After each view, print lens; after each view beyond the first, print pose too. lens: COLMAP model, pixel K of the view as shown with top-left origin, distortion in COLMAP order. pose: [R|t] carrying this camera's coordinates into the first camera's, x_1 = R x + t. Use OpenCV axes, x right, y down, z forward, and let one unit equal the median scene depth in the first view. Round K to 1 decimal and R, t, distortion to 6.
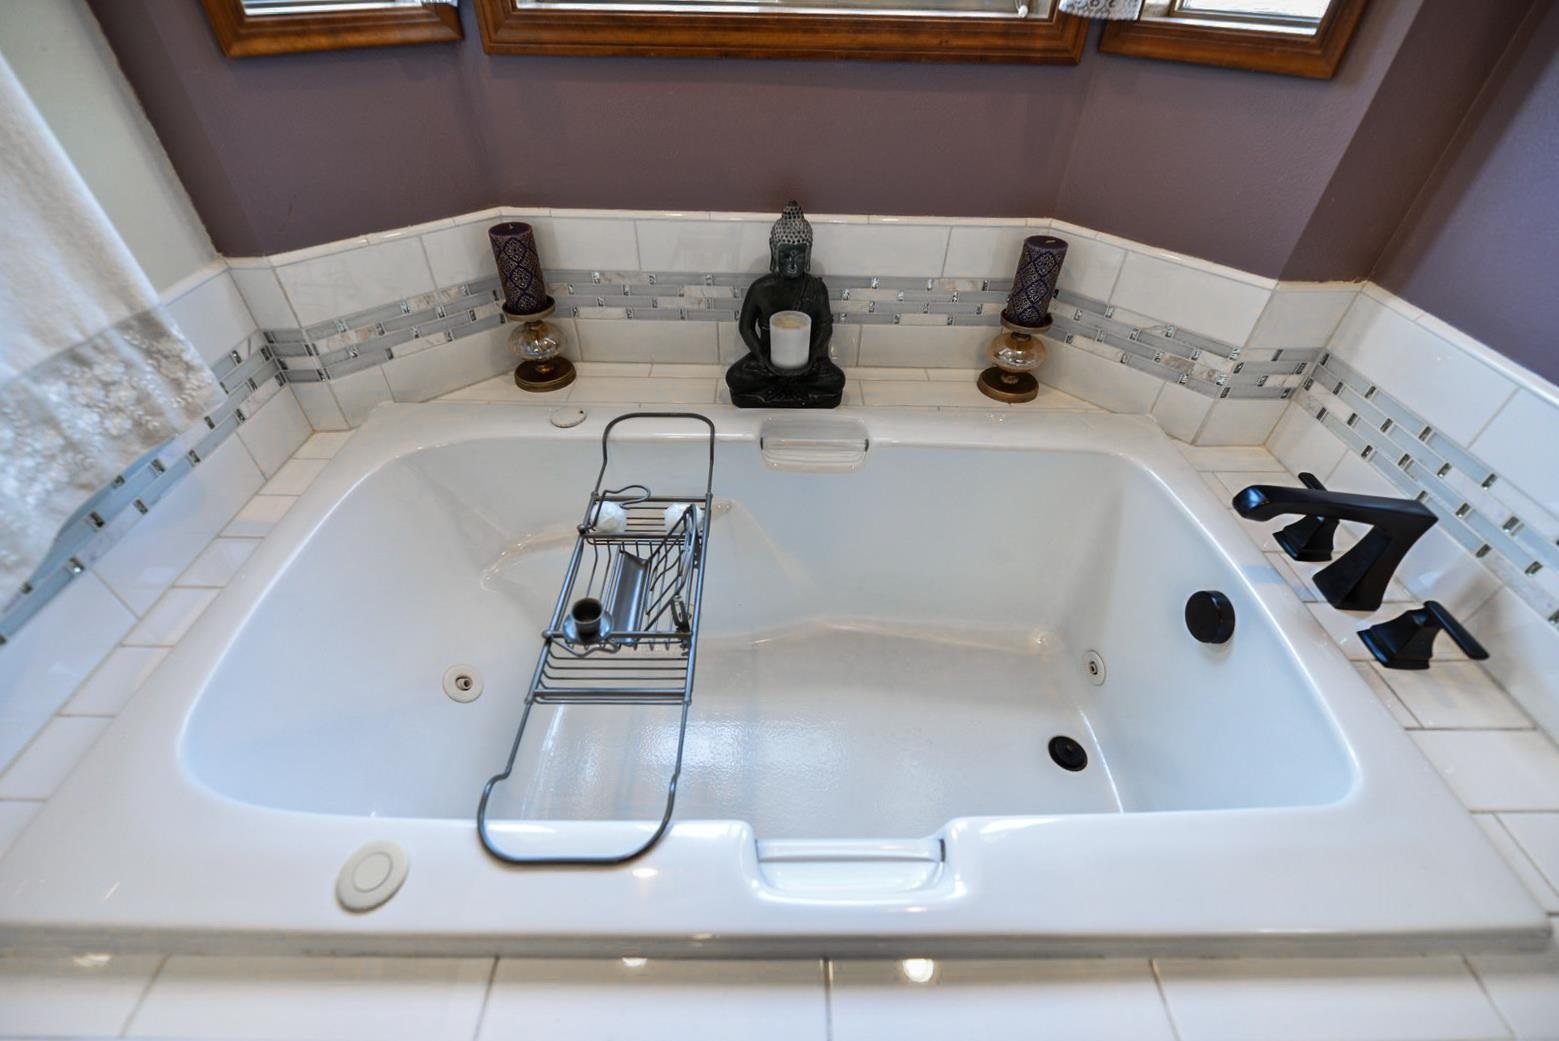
lens RADIAL K [[652.6, 0, 764.9], [0, 652.6, 512.3], [0, 0, 1]] dist [-0.000898, -0.000316]
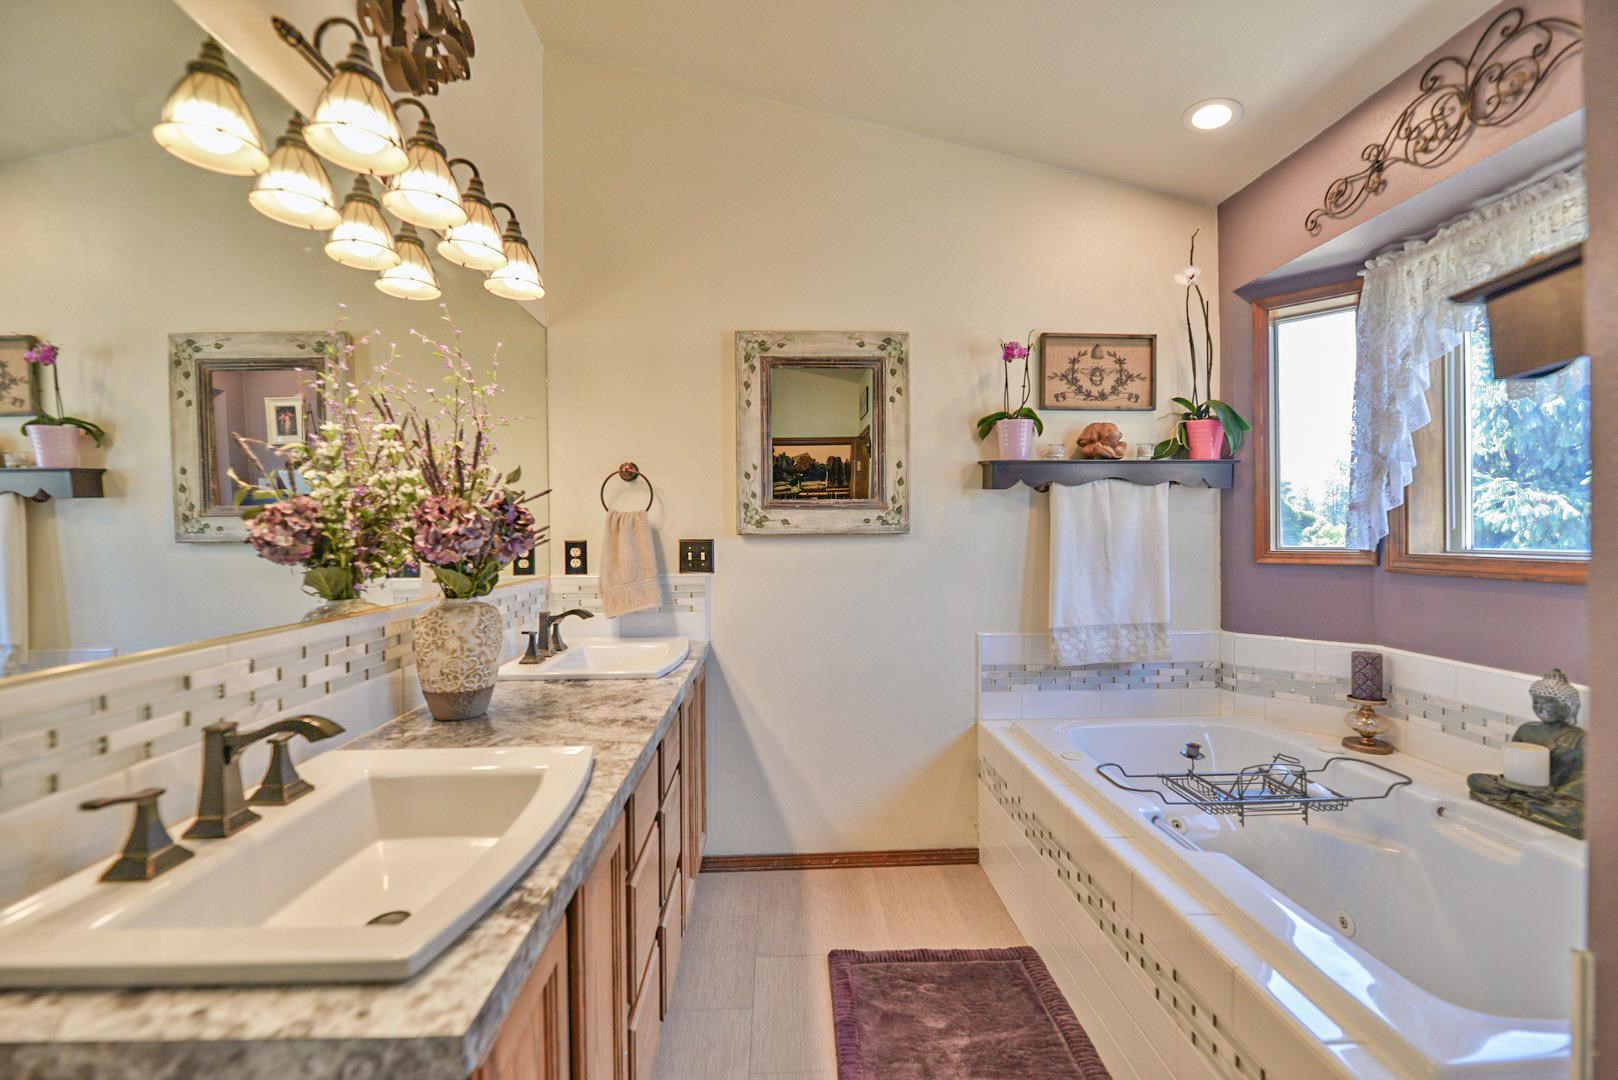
lens RADIAL K [[659.6, 0, 801.8], [0, 659.6, 537.6], [0, 0, 1]] dist [-0.001415, -0.000352]
pose [[0.032854, -0.004351, -0.999451, 1.494069], [-0.651540, 0.758211, -0.024718, 0.404865], [0.757903, 0.651994, 0.022075, -0.430943]]
